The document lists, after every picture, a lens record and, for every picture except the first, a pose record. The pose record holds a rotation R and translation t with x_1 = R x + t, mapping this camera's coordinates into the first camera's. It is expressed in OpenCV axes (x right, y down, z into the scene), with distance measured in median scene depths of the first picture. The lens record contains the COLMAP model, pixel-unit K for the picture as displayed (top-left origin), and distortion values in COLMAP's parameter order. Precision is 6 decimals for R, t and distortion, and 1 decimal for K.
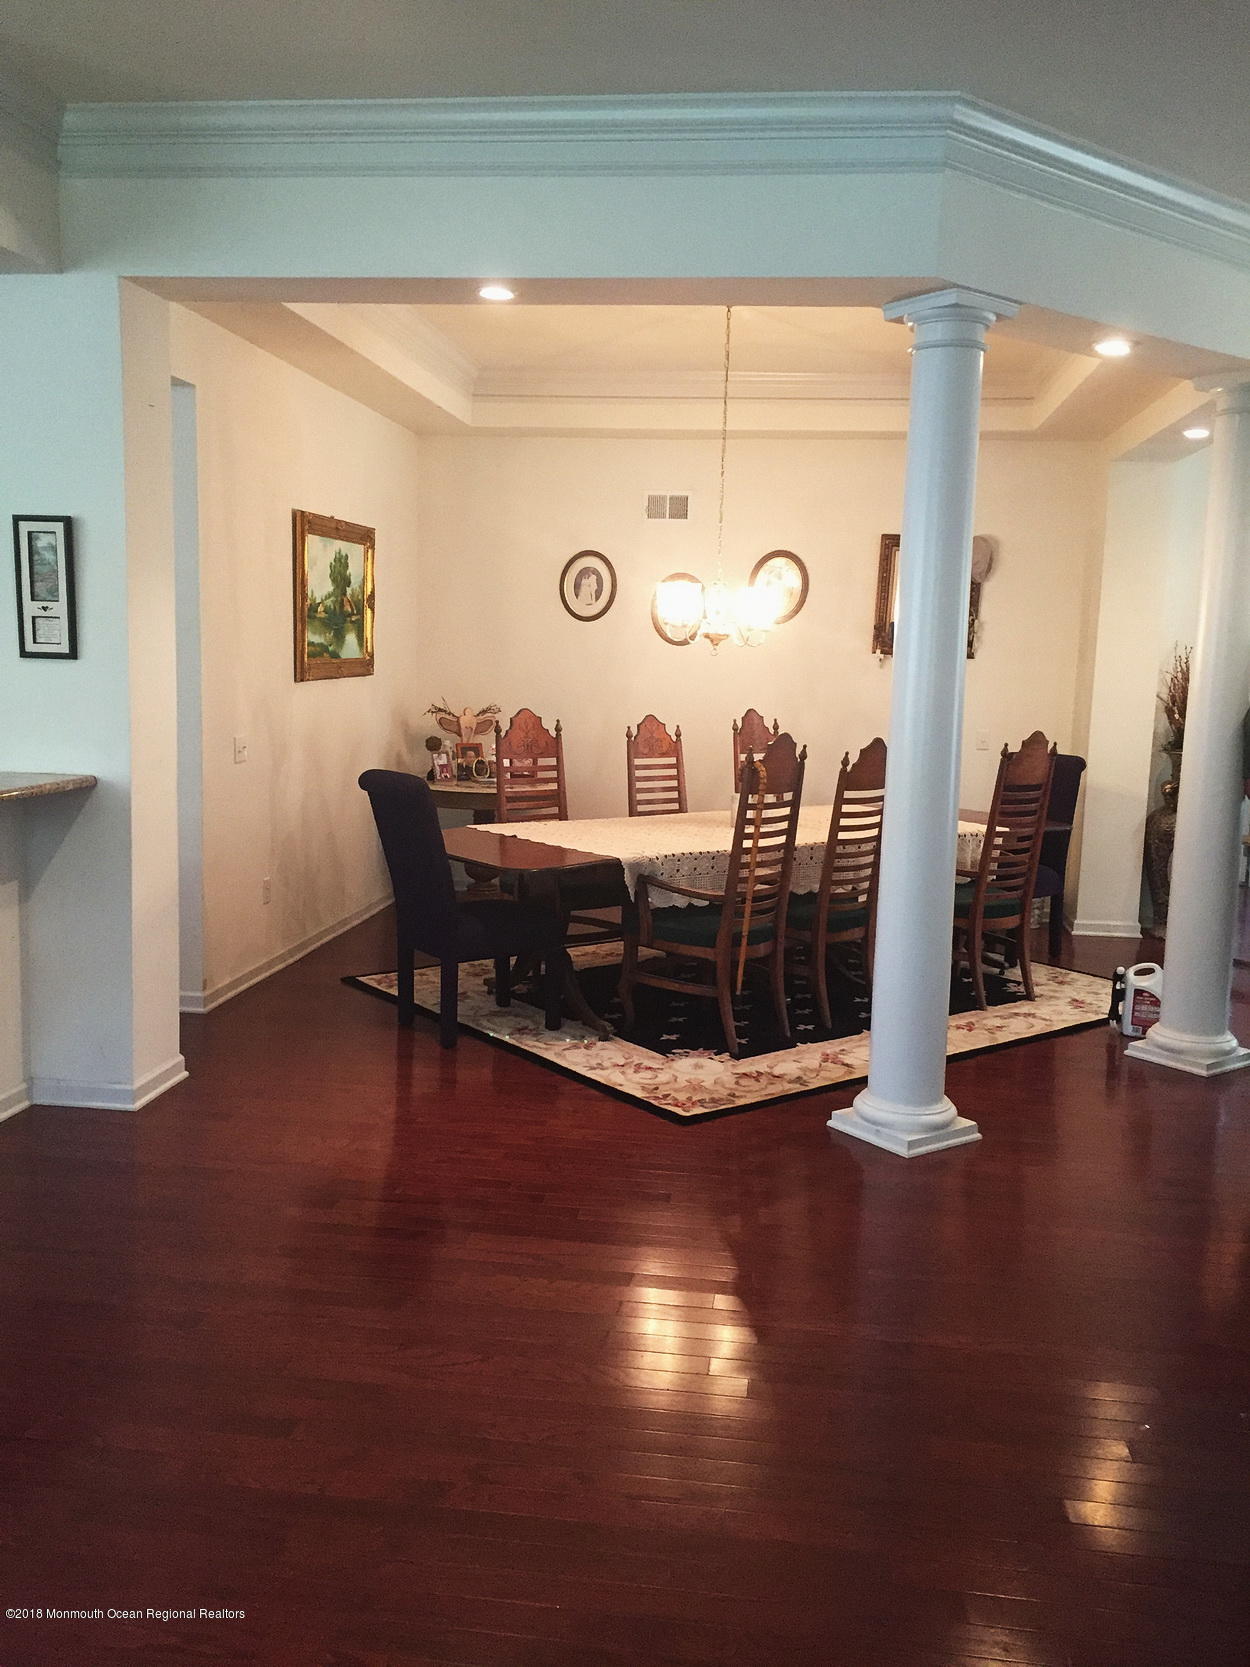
lens RADIAL K [[1408.3, 0, 628.1], [0, 1408.3, 828.3], [0, 0, 1]] dist [0.031393, -0.023314]
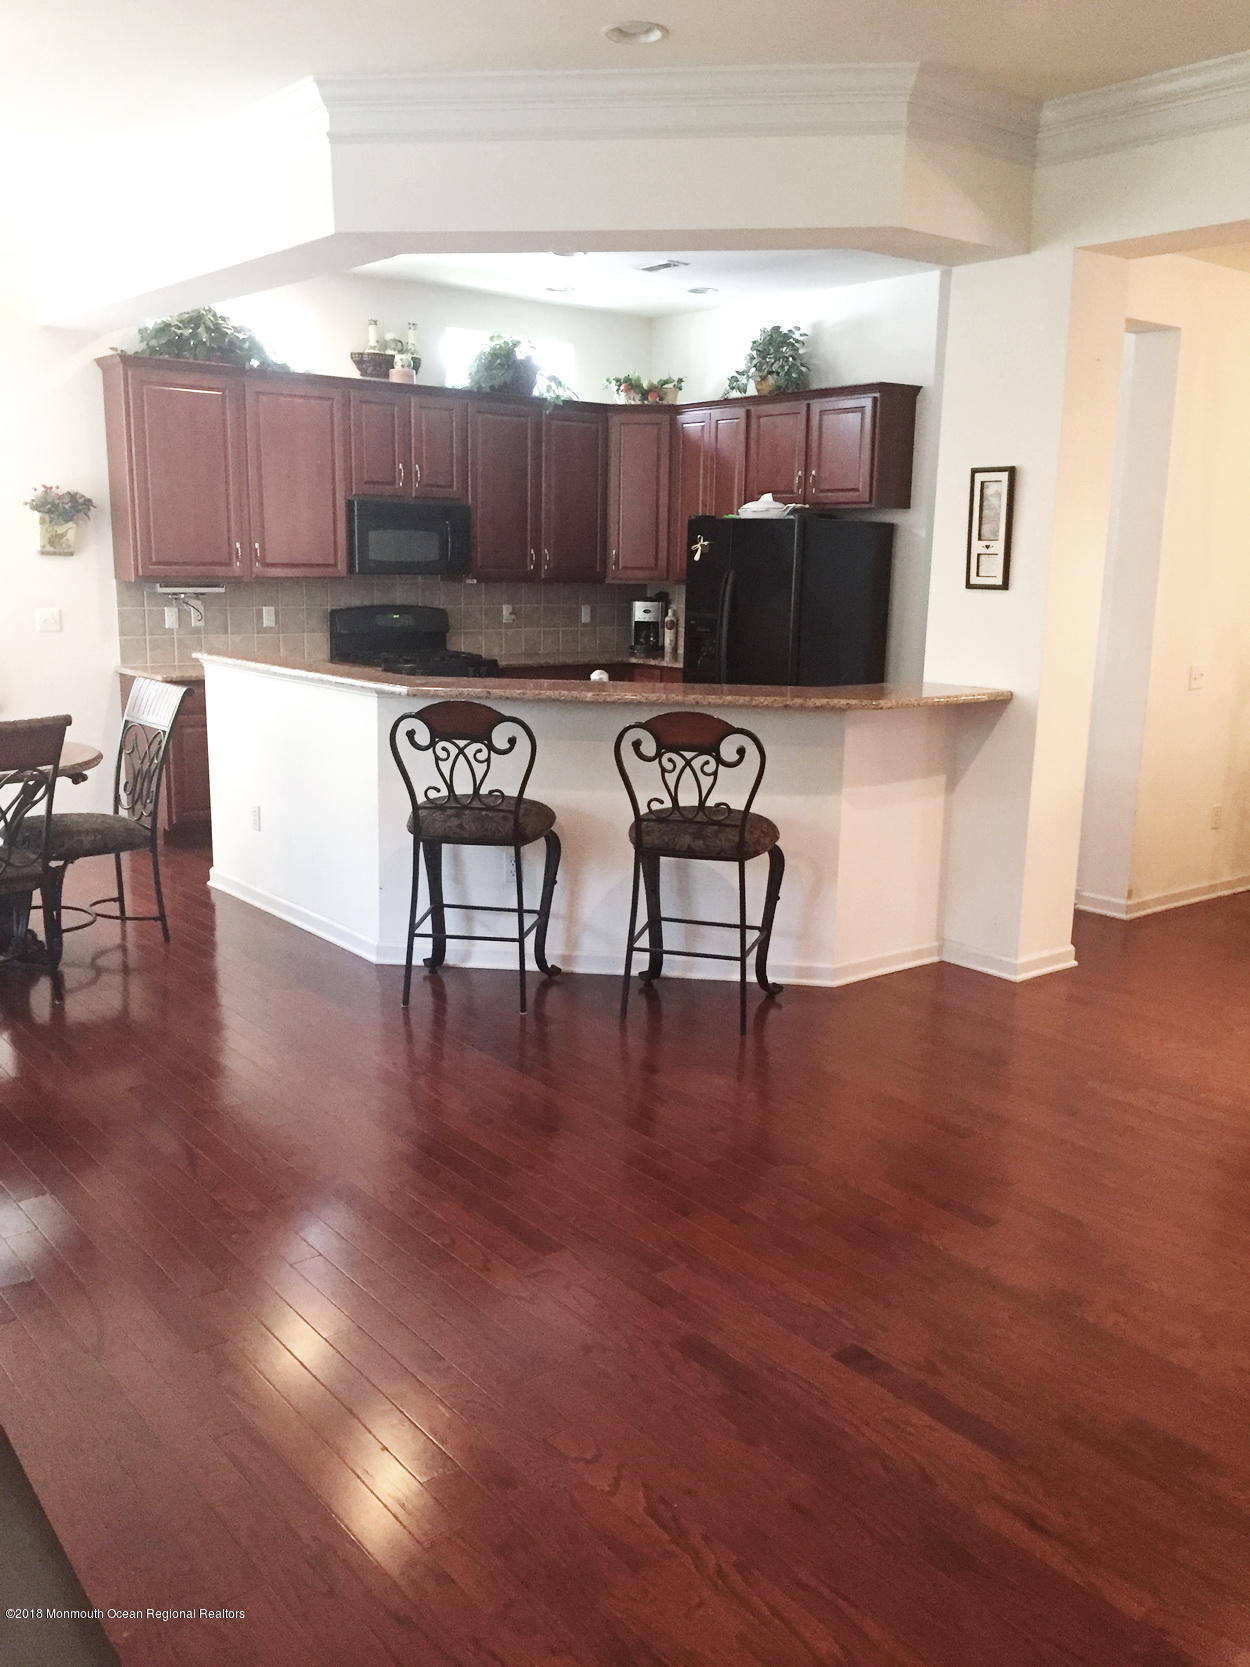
lens RADIAL K [[1408.3, 0, 629.3], [0, 1408.3, 834.7], [0, 0, 1]] dist [0.031393, -0.023314]
pose [[0.720243, 0.125037, -0.682360, 0.205813], [-0.087629, 0.992142, 0.089309, 0.003979], [0.688165, -0.004530, 0.725540, -0.061582]]
